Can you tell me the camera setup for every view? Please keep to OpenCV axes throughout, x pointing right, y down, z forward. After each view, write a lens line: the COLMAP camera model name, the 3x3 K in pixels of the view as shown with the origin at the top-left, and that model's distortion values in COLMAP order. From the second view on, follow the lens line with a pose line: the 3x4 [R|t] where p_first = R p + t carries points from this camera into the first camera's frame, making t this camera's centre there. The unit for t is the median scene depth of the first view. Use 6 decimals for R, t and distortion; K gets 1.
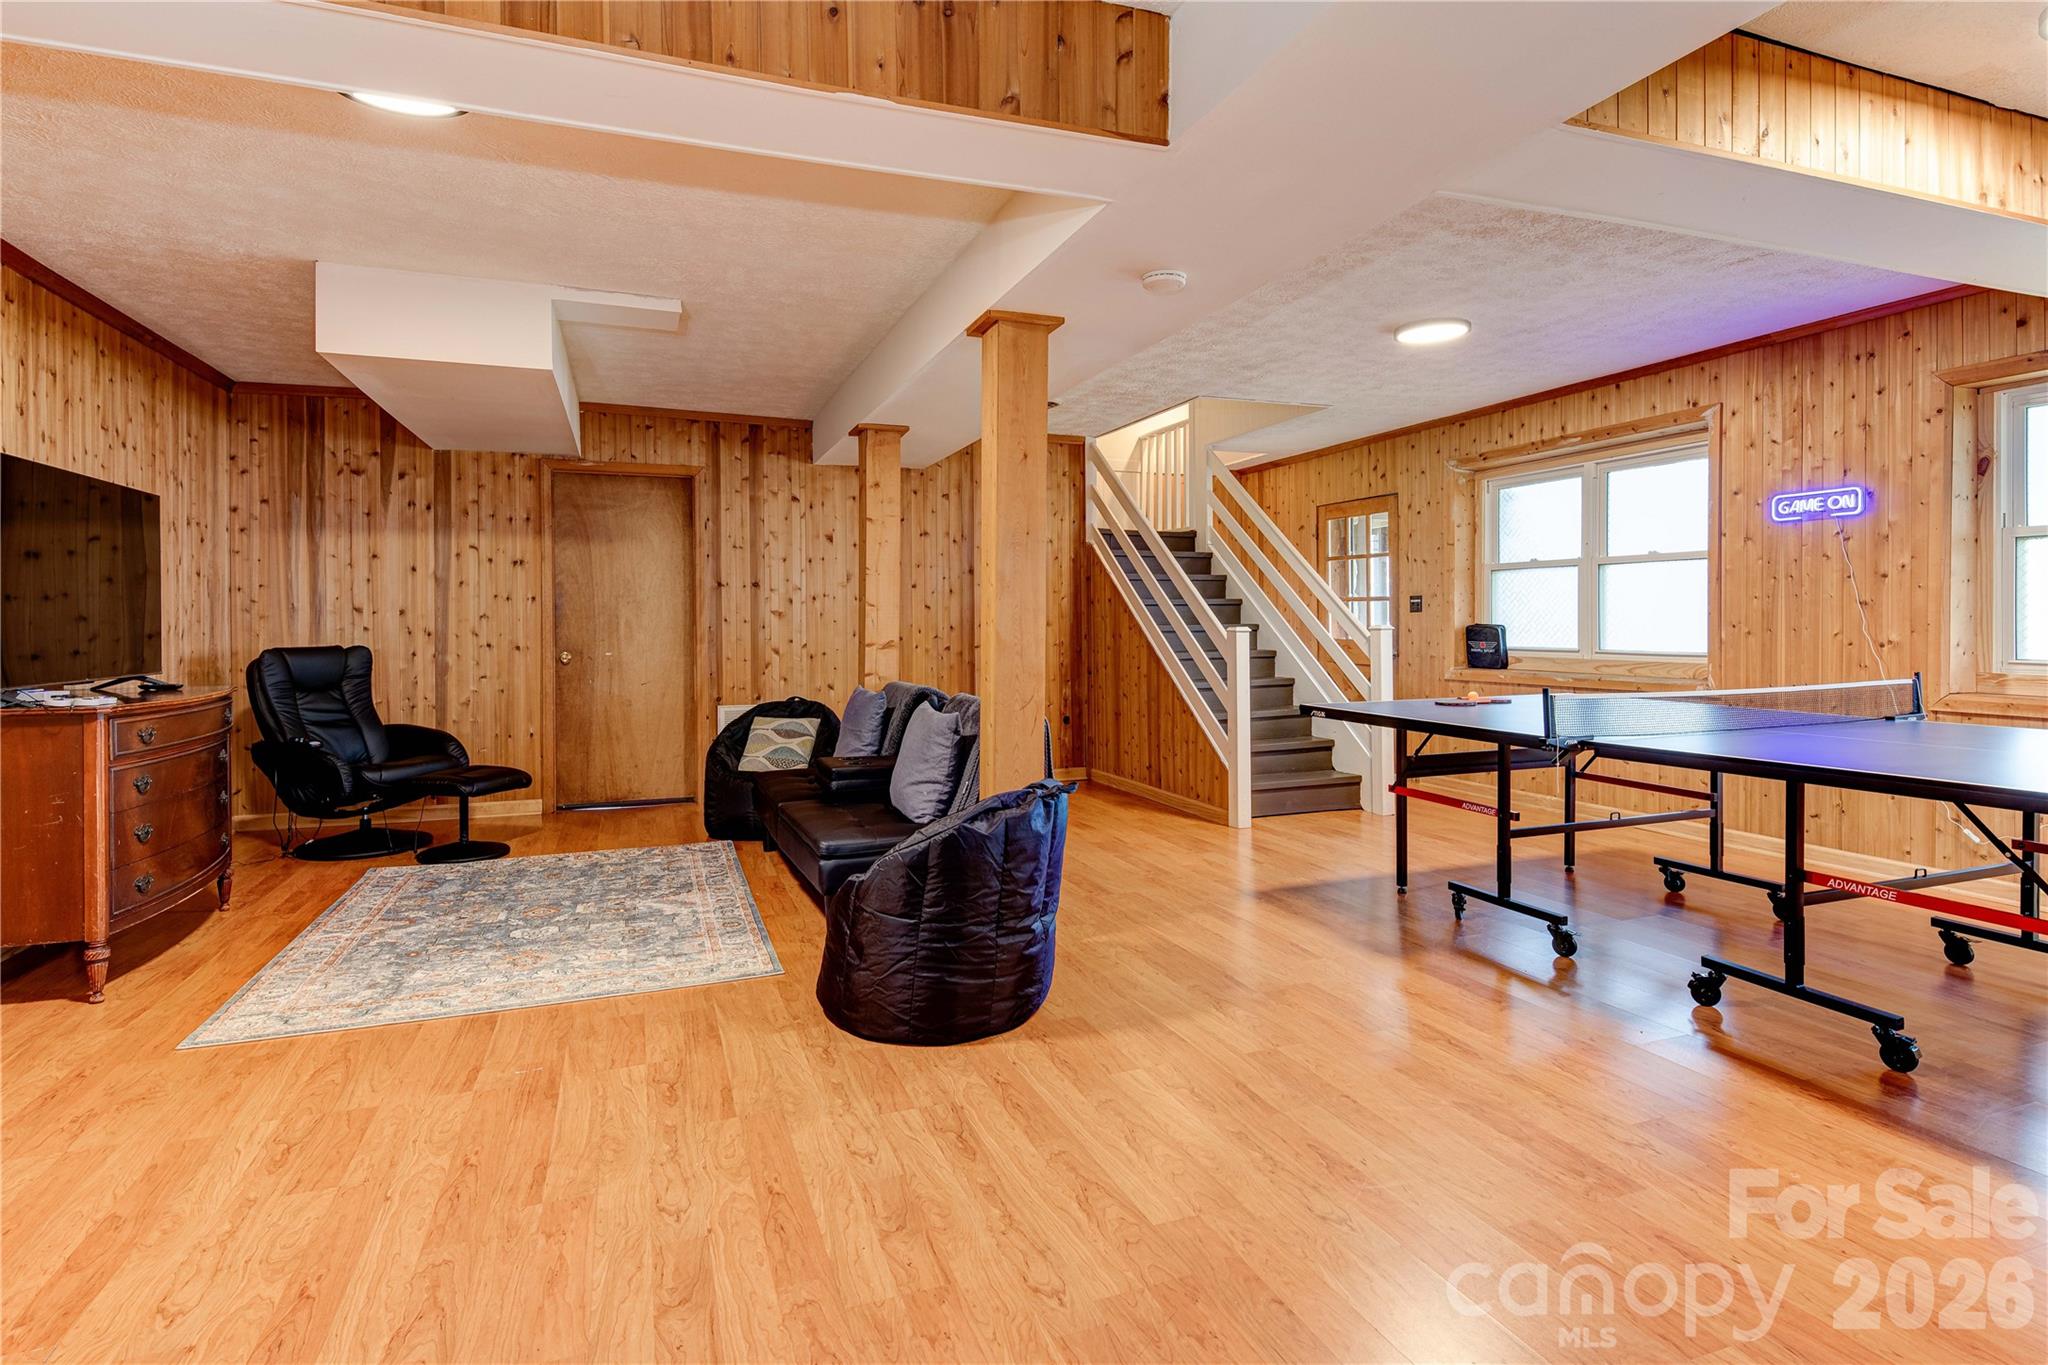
lens RADIAL K [[1045.9, 0, 1028.5], [0, 1045.9, 634.3], [0, 0, 1]] dist [0.014521, -0.010614]
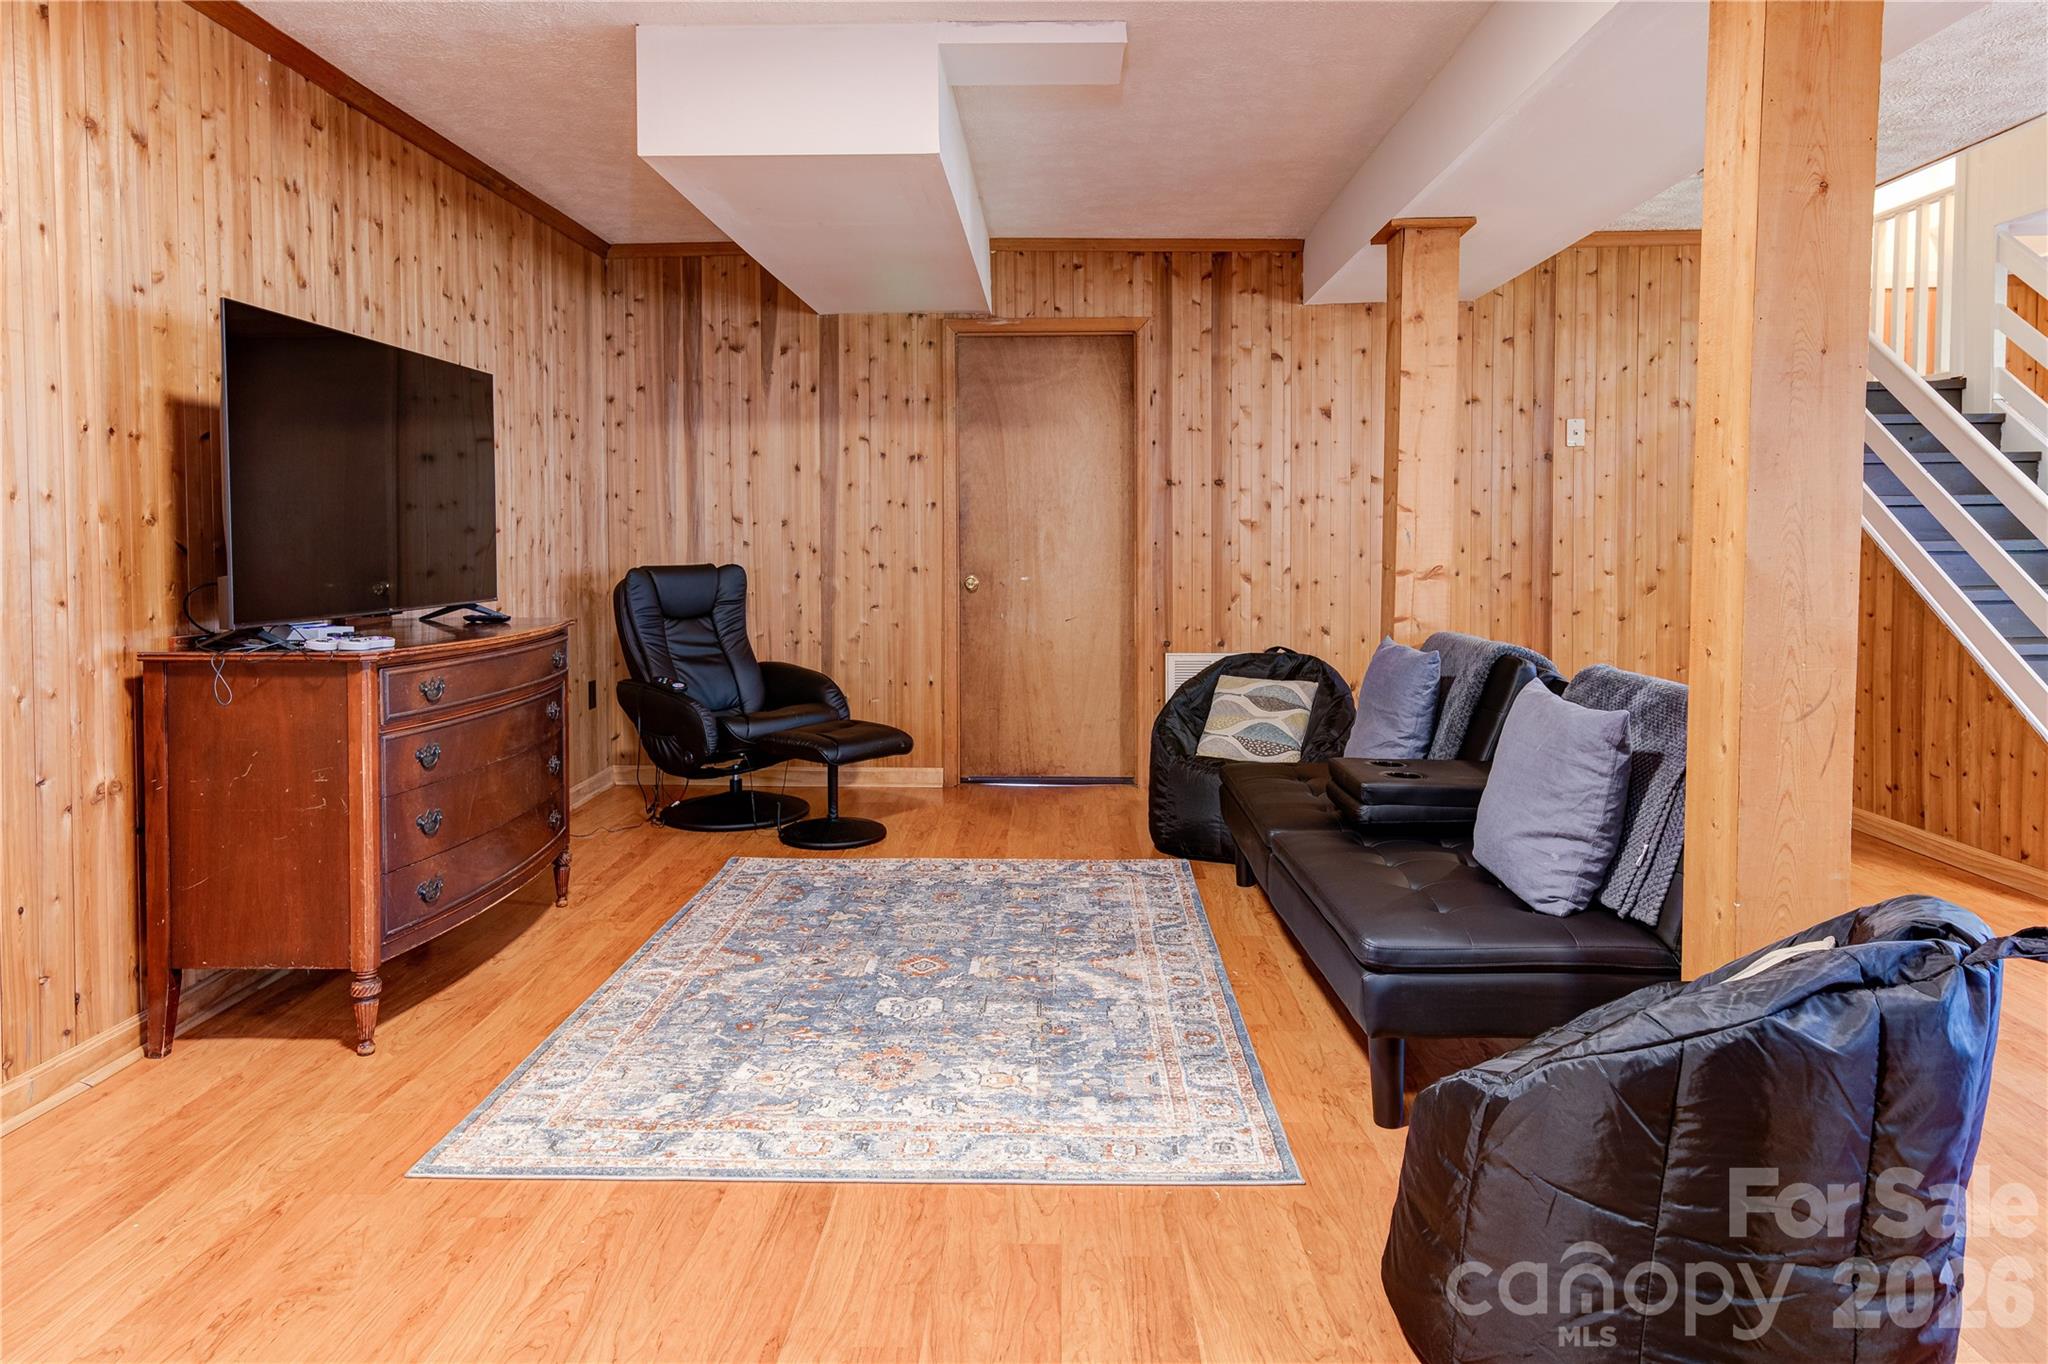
lens RADIAL K [[1250.6, 0, 1025.8], [0, 1250.6, 575.8], [0, 0, 1]] dist [0.067747, 0.000407]
pose [[0.925297, 0.013618, -0.378997, -0.083027], [-0.005493, 0.999731, 0.022512, -0.004213], [0.379202, -0.018748, 0.925124, 0.234583]]
